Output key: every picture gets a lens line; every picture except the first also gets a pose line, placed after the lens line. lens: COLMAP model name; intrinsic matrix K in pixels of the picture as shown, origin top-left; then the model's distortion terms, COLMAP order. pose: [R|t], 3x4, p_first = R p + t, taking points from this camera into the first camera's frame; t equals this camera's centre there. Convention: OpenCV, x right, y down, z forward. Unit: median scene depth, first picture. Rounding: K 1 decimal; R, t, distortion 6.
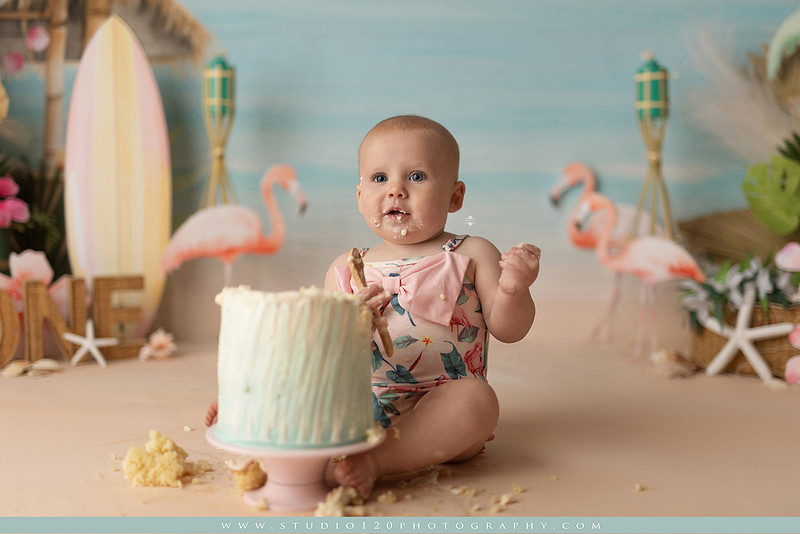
lens RADIAL K [[1142.2, 0, 404.3], [0, 1142.2, 263.7], [0, 0, 1]] dist [-0.010690, -0.011152]
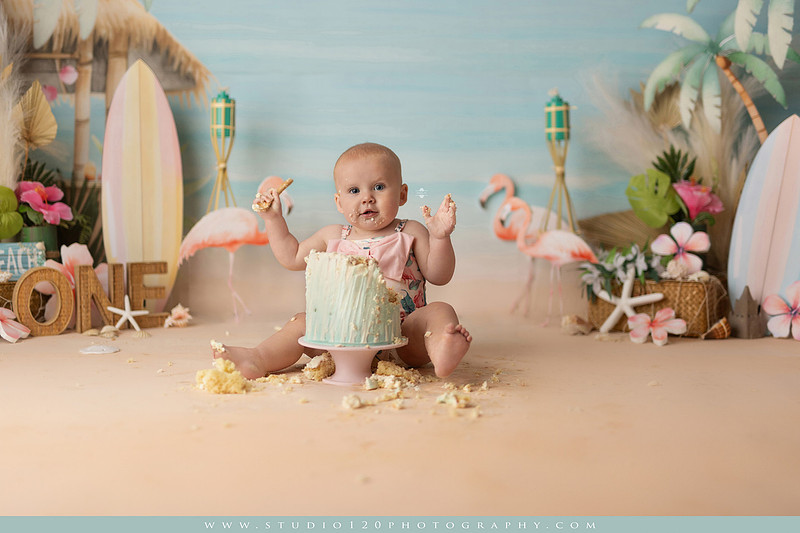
lens RADIAL K [[1161.9, 0, 399.9], [0, 1161.9, 250.3], [0, 0, 1]] dist [-0.016615, 0.005598]
pose [[0.997247, -0.004588, 0.074013, -0.066893], [0.006535, 0.999638, -0.026089, 0.034759], [-0.073867, 0.026501, 0.996916, -0.333134]]
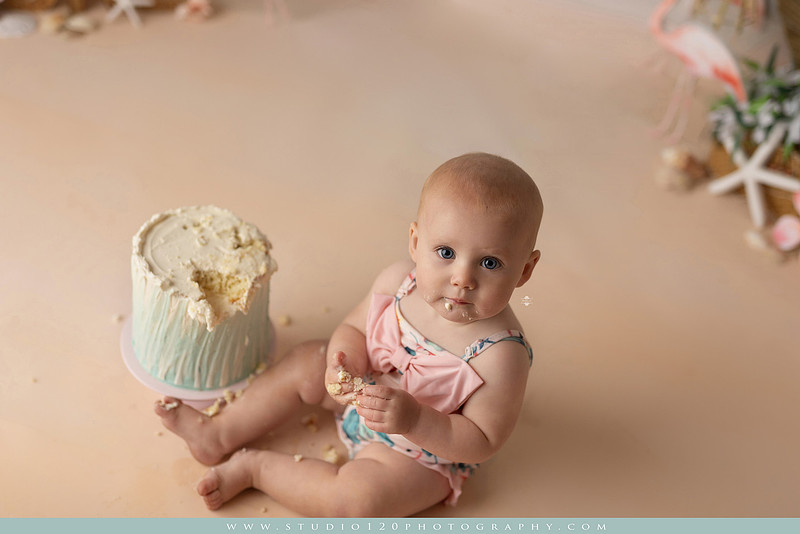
lens RADIAL K [[1117.5, 0, 397.5], [0, 1117.5, 263.8], [0, 0, 1]] dist [-0.014835, 0.007302]
pose [[0.958203, 0.259628, -0.120169, 0.141833], [-0.138992, 0.789606, 0.597665, -0.384273], [0.250056, -0.555982, 0.792689, 0.142576]]
